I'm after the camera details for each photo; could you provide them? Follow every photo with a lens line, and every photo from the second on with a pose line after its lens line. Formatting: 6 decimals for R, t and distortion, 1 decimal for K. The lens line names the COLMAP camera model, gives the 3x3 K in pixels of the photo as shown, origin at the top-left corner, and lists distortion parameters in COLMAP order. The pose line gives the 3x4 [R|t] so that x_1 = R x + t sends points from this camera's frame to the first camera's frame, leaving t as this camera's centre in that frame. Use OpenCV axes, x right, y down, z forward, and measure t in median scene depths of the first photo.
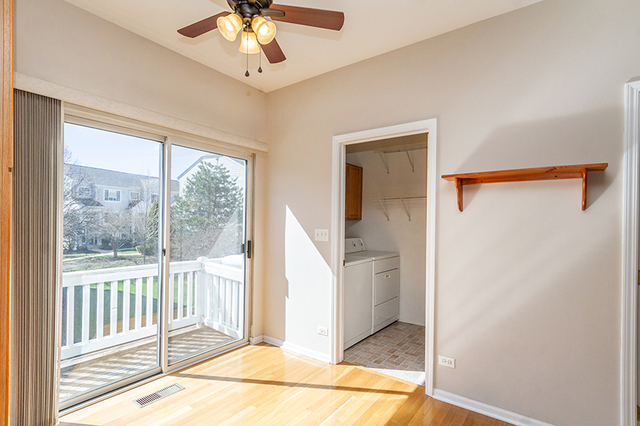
lens RADIAL K [[318.0, 0, 322.6], [0, 318.0, 221.5], [0, 0, 1]] dist [0.000127, -0.000051]
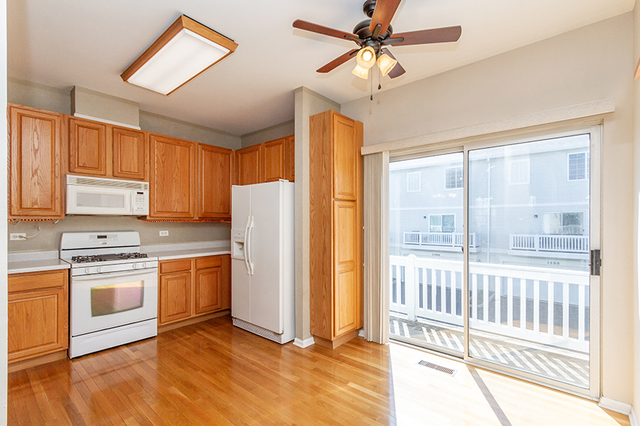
lens RADIAL K [[295.6, 0, 317.1], [0, 295.6, 222.5], [0, 0, 1]] dist [0.000549, -0.000023]
pose [[-0.083227, -0.010568, -0.996475, 0.513249], [0.002222, 0.999939, -0.010790, 0.007388], [0.996528, -0.003113, -0.083198, 0.517824]]
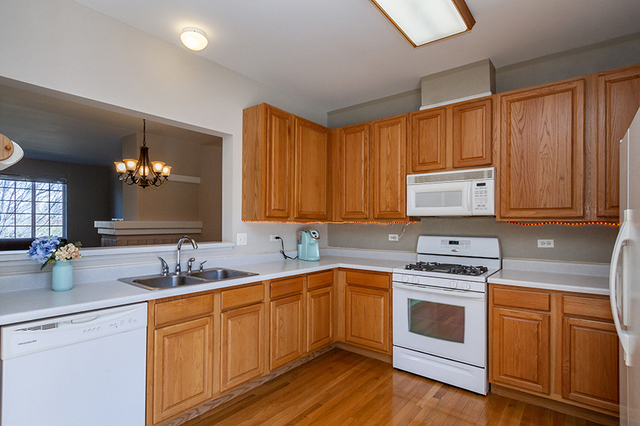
lens RADIAL K [[337.5, 0, 318.7], [0, 337.5, 224.6], [0, 0, 1]] dist [0.000600, 0.000464]
pose [[-0.998992, -0.023623, 0.038175, -0.141899], [-0.023959, 0.999678, -0.008376, 0.009440], [-0.037965, -0.009282, -0.999236, 0.685117]]
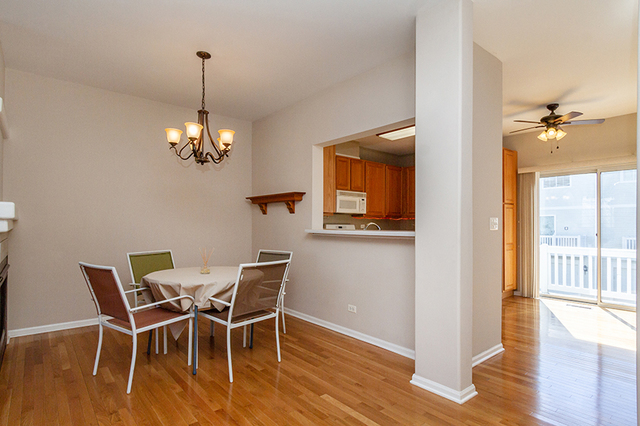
lens RADIAL K [[337.5, 0, 318.7], [0, 337.5, 224.6], [0, 0, 1]] dist [0.000600, 0.000464]
pose [[-0.239197, -0.019698, -0.970771, 1.465545], [-0.005108, 0.999806, -0.019028, 0.069704], [0.970958, 0.000407, -0.239251, -0.016550]]
